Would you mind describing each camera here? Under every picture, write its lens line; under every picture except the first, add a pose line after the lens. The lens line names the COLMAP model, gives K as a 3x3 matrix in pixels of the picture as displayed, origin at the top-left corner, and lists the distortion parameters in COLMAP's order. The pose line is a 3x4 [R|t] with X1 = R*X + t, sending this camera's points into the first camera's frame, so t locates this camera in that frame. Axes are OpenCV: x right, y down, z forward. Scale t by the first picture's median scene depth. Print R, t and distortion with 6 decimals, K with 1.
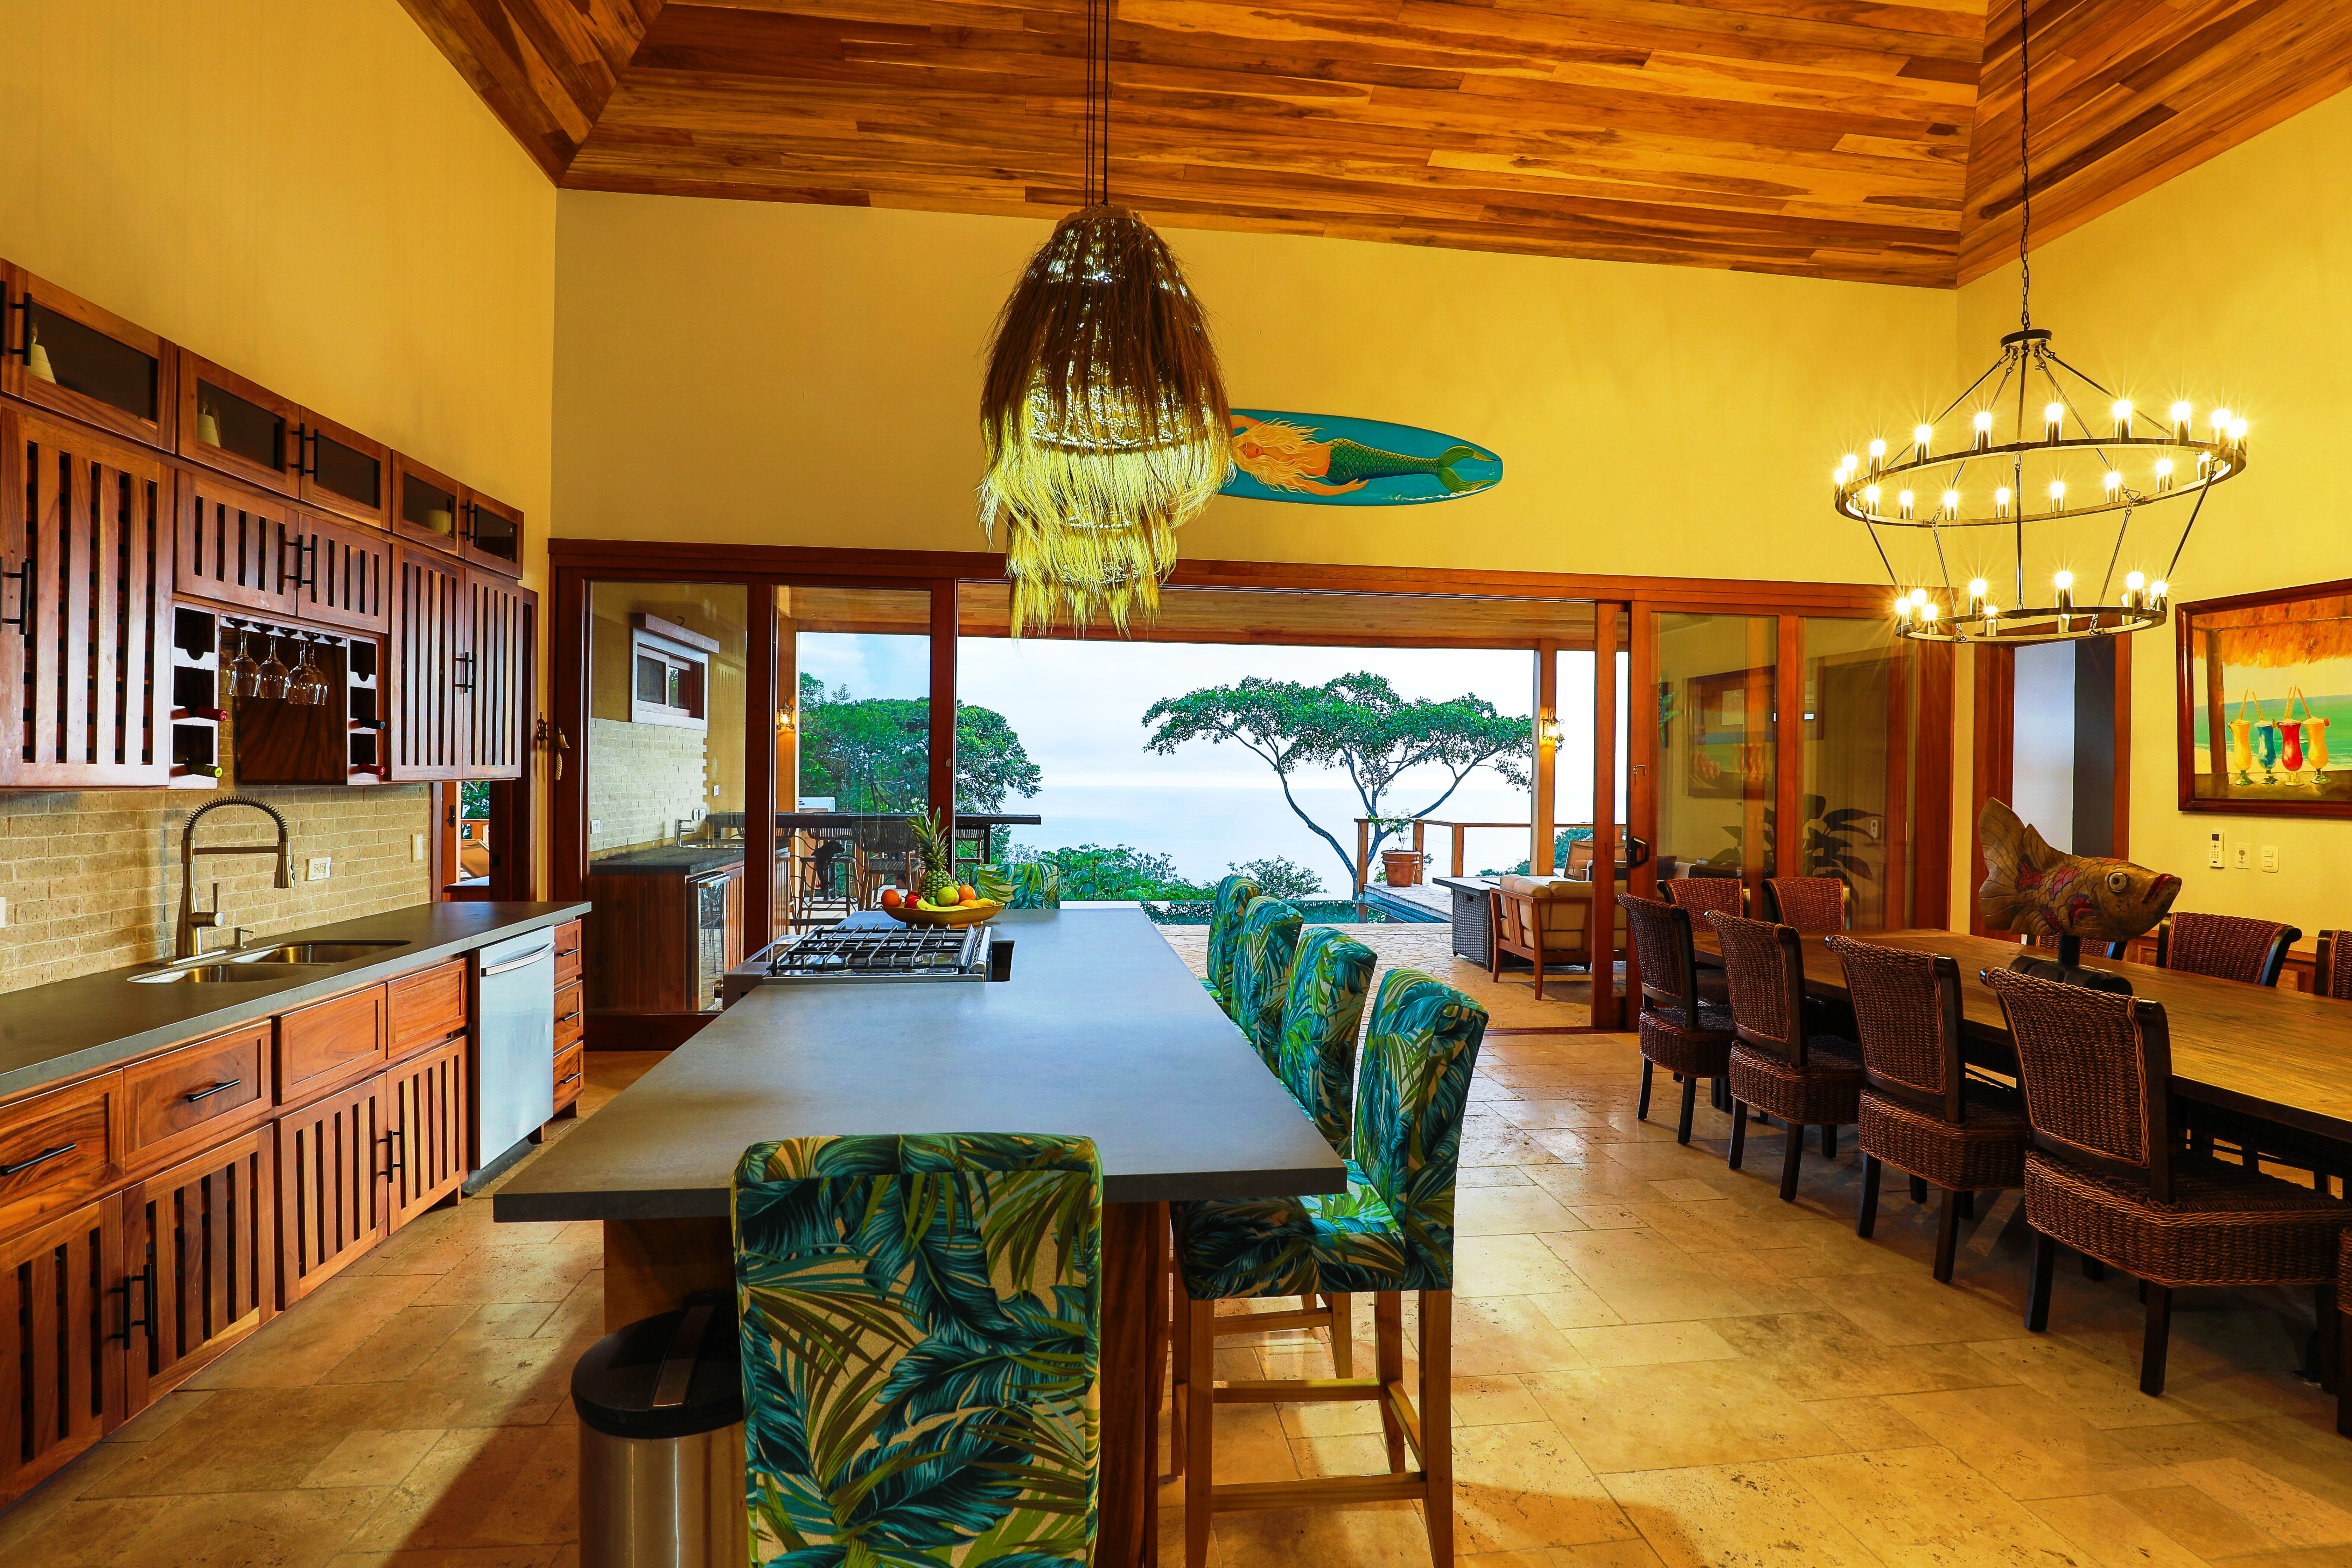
lens RADIAL K [[1126.5, 0, 1164.6], [0, 1126.5, 767.8], [0, 0, 1]] dist [-0.017560, 0.000148]
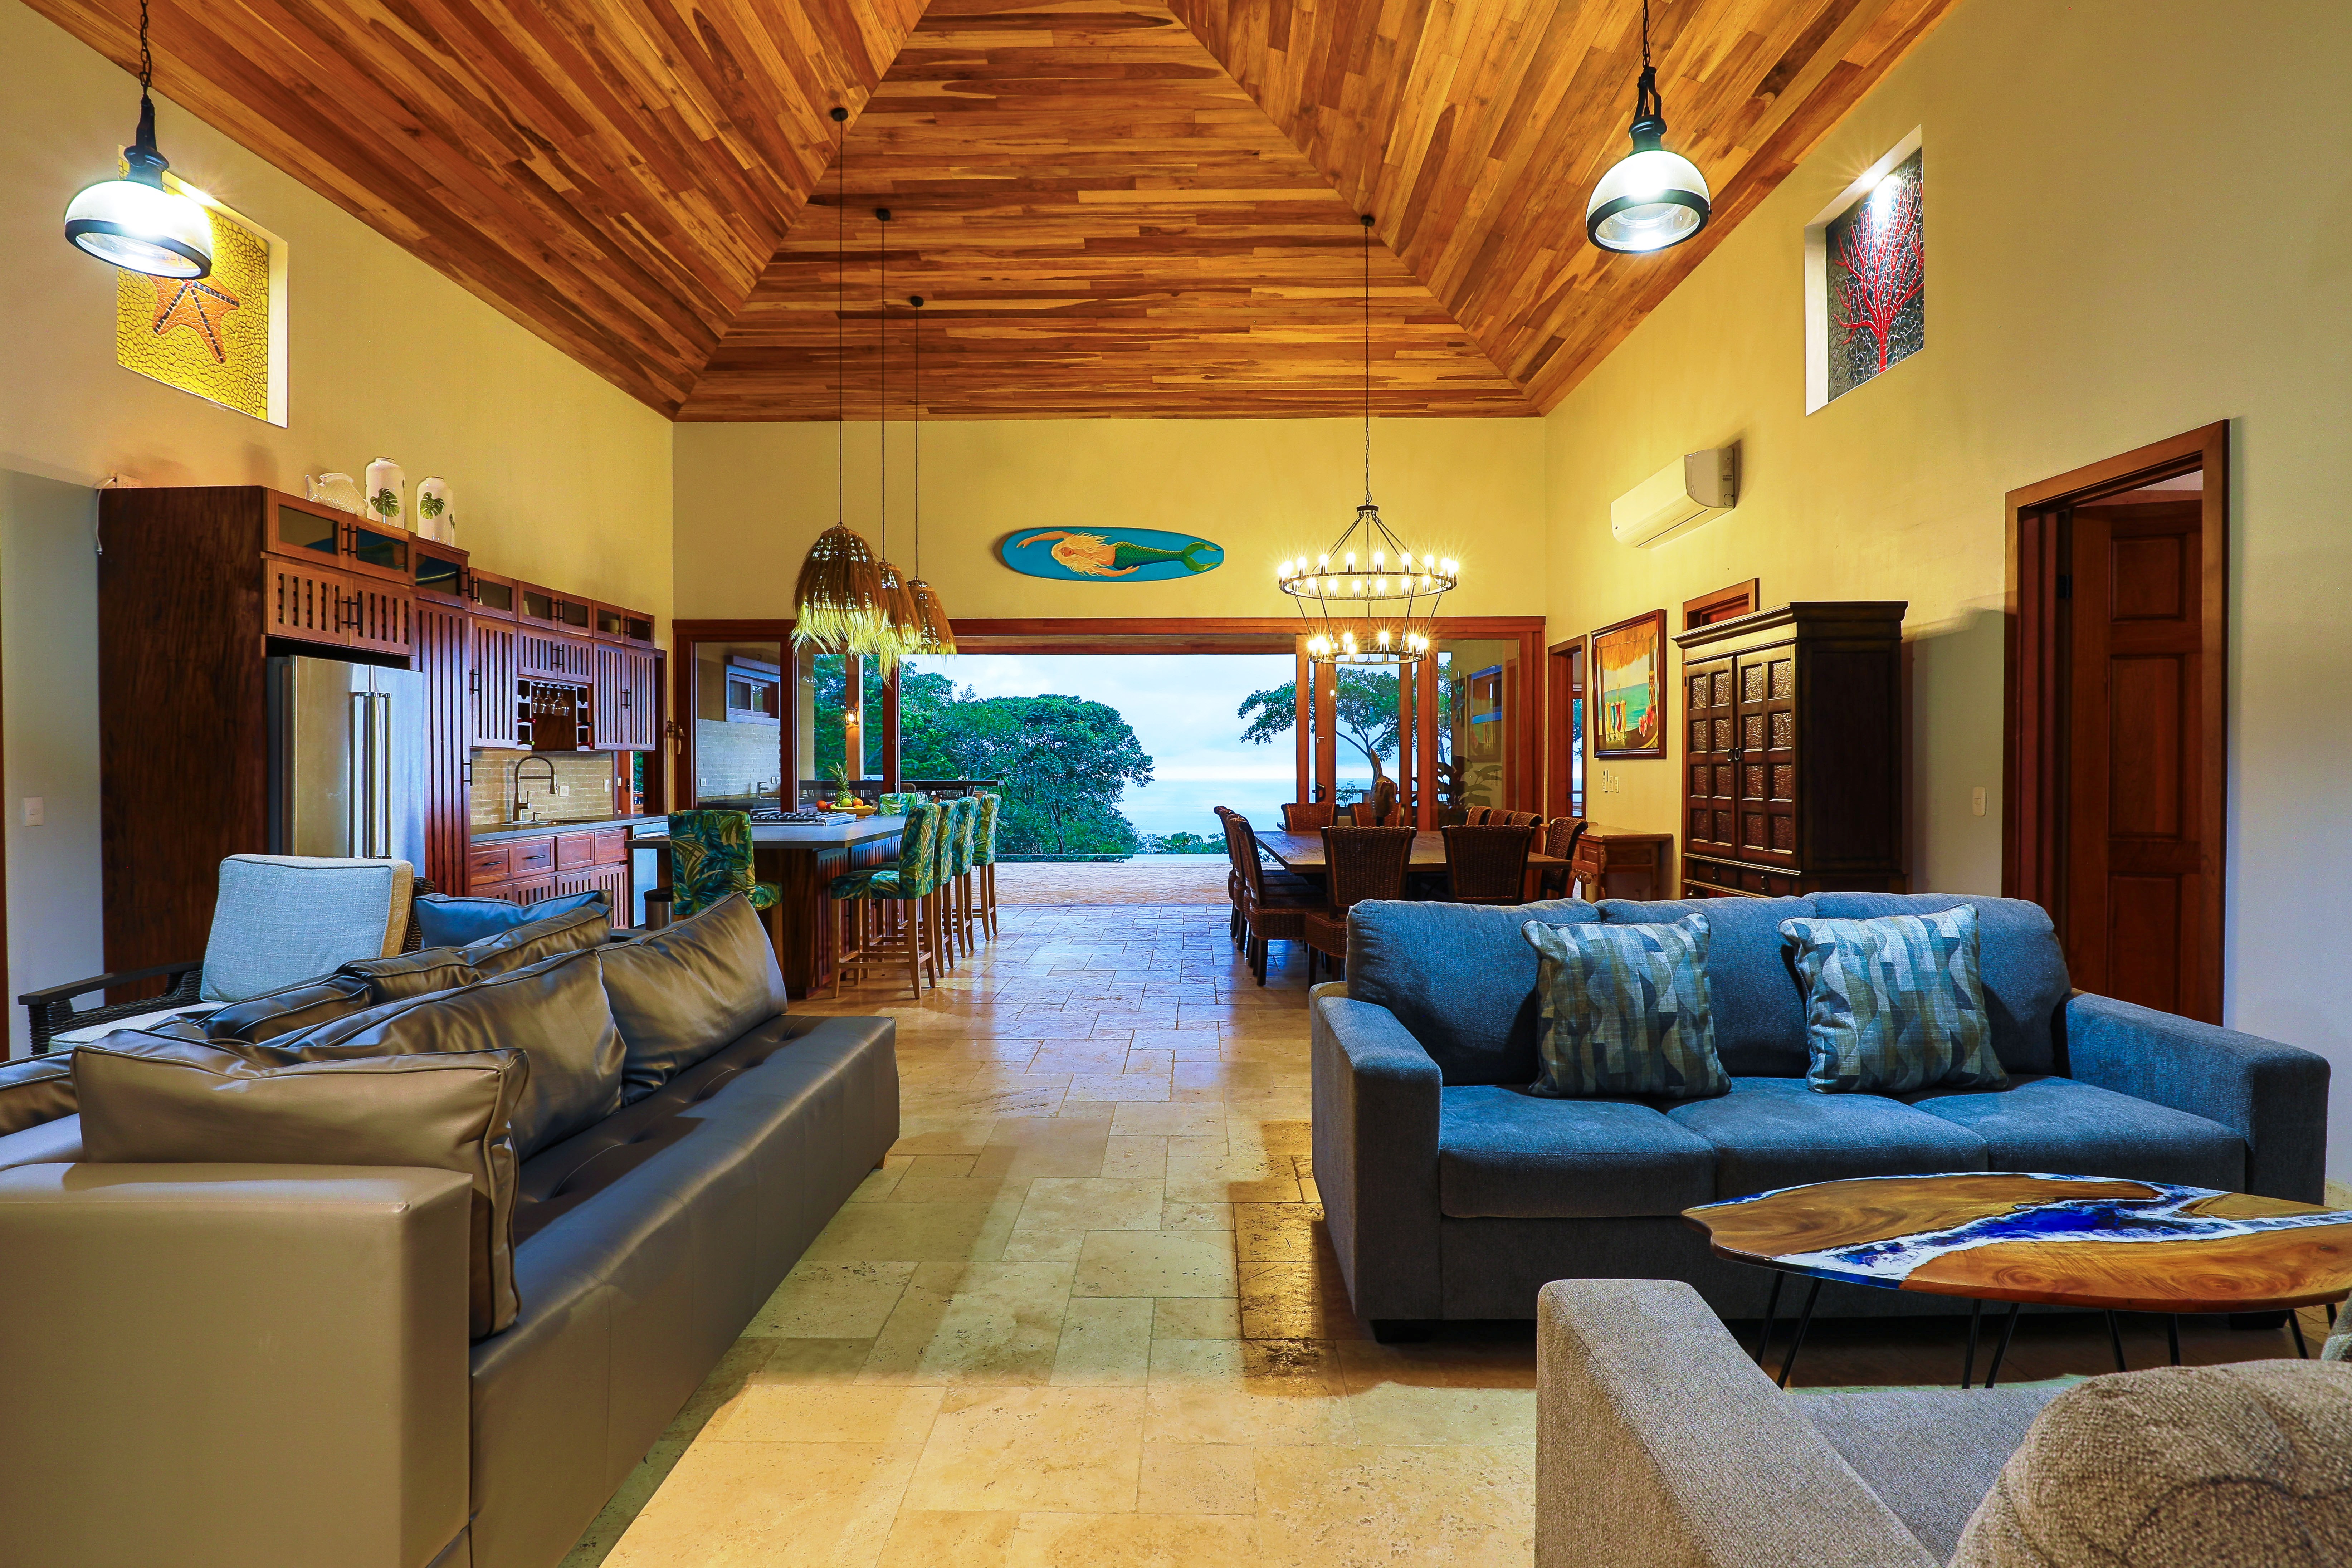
lens RADIAL K [[1186.2, 0, 1175.5], [0, 1186.2, 767.8], [0, 0, 1]] dist [-0.002820, -0.000275]
pose [[0.989711, -0.011963, -0.142579, 0.610907], [0.012664, 0.999912, 0.004012, 0.041918], [0.142518, -0.005776, 0.989775, -0.908494]]
